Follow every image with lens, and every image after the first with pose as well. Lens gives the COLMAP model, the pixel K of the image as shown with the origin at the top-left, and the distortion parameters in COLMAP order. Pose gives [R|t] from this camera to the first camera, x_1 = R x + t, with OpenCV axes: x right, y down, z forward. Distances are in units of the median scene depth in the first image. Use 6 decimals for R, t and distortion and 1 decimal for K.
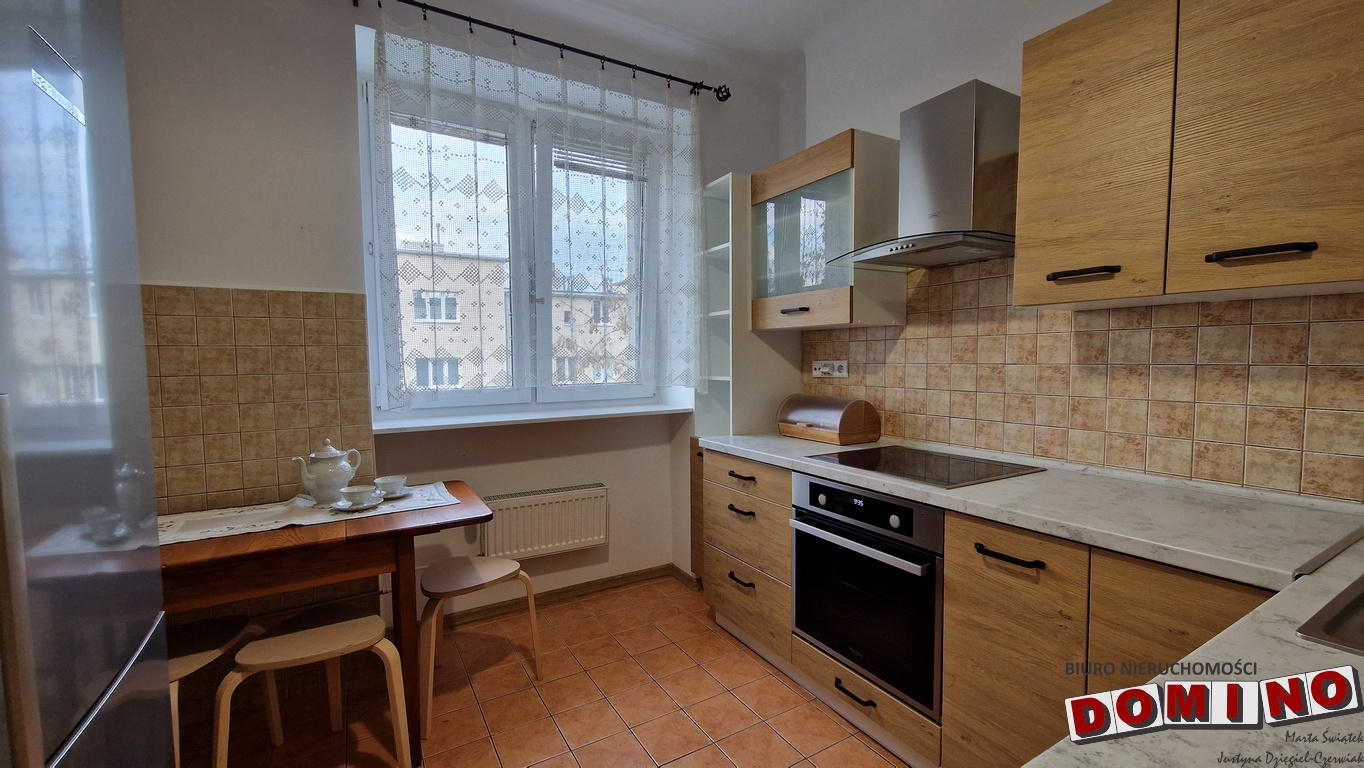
lens RADIAL K [[555.5, 0, 680.5], [0, 555.5, 388.5], [0, 0, 1]] dist [0.006352, -0.003647]
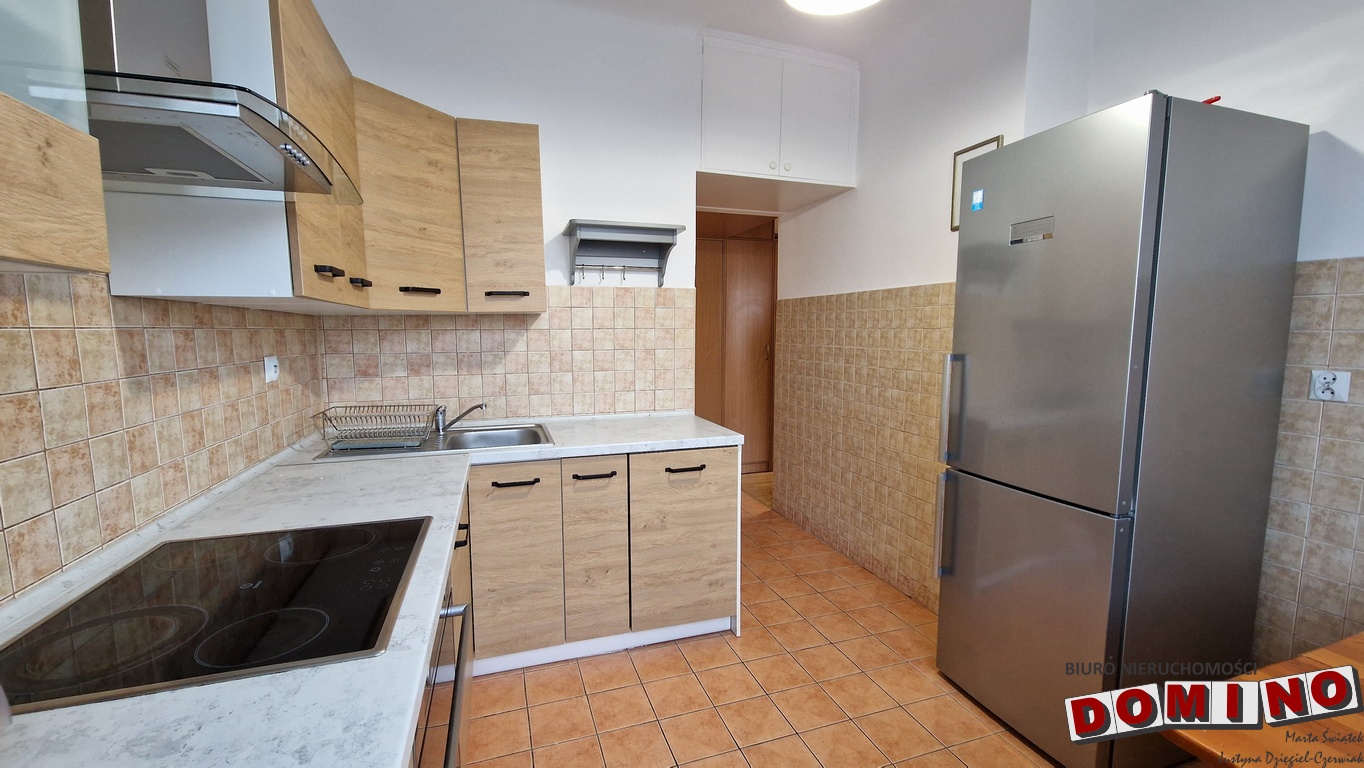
lens RADIAL K [[555.5, 0, 679.1], [0, 555.5, 387.6], [0, 0, 1]] dist [0.006352, -0.003647]
pose [[-0.978711, -0.011036, 0.204945, -0.053596], [0.021148, 0.987816, 0.154184, -0.119156], [-0.204149, 0.155235, -0.966553, 1.491914]]
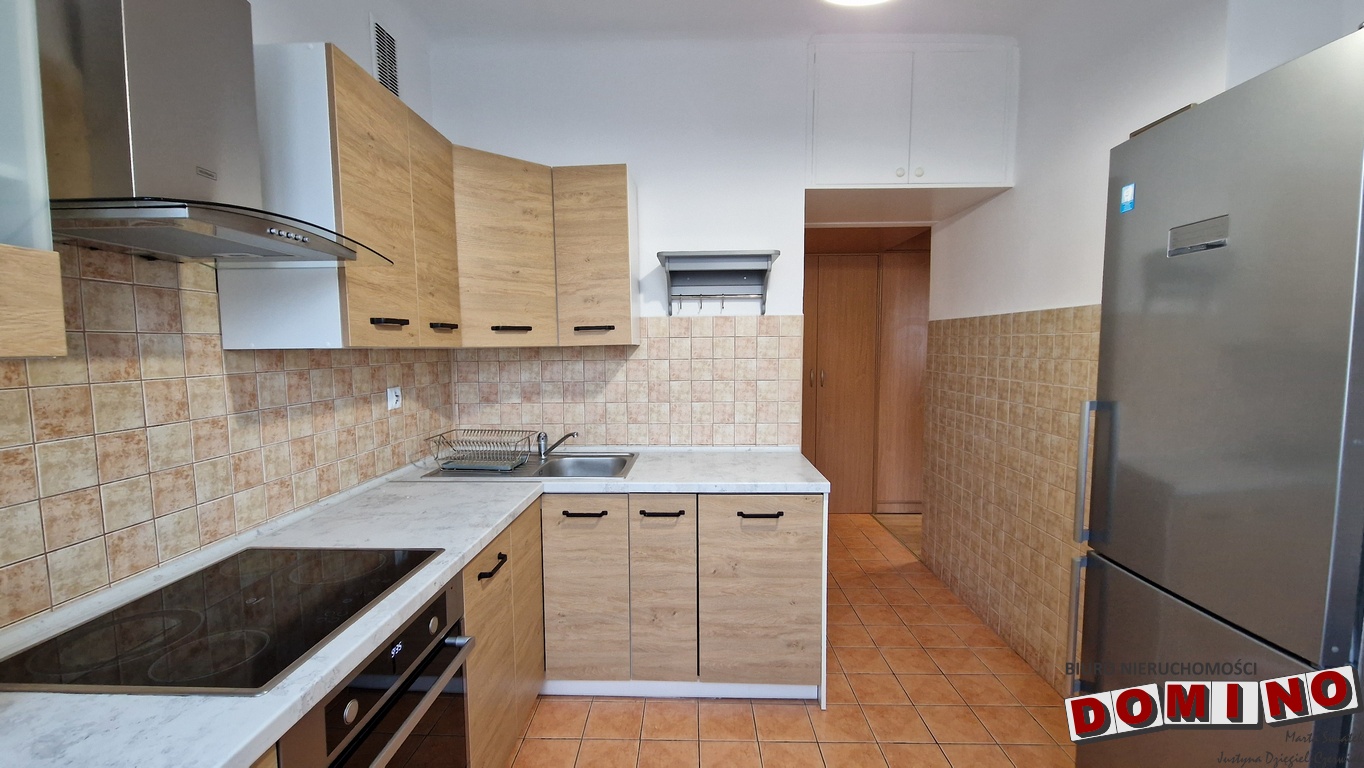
lens RADIAL K [[555.5, 0, 677.3], [0, 555.5, 388.2], [0, 0, 1]] dist [0.006352, -0.003647]
pose [[-0.846781, -0.026341, 0.531288, -0.276818], [0.043403, 0.992021, 0.118362, -0.149674], [-0.530167, 0.123286, -0.838882, 1.332109]]
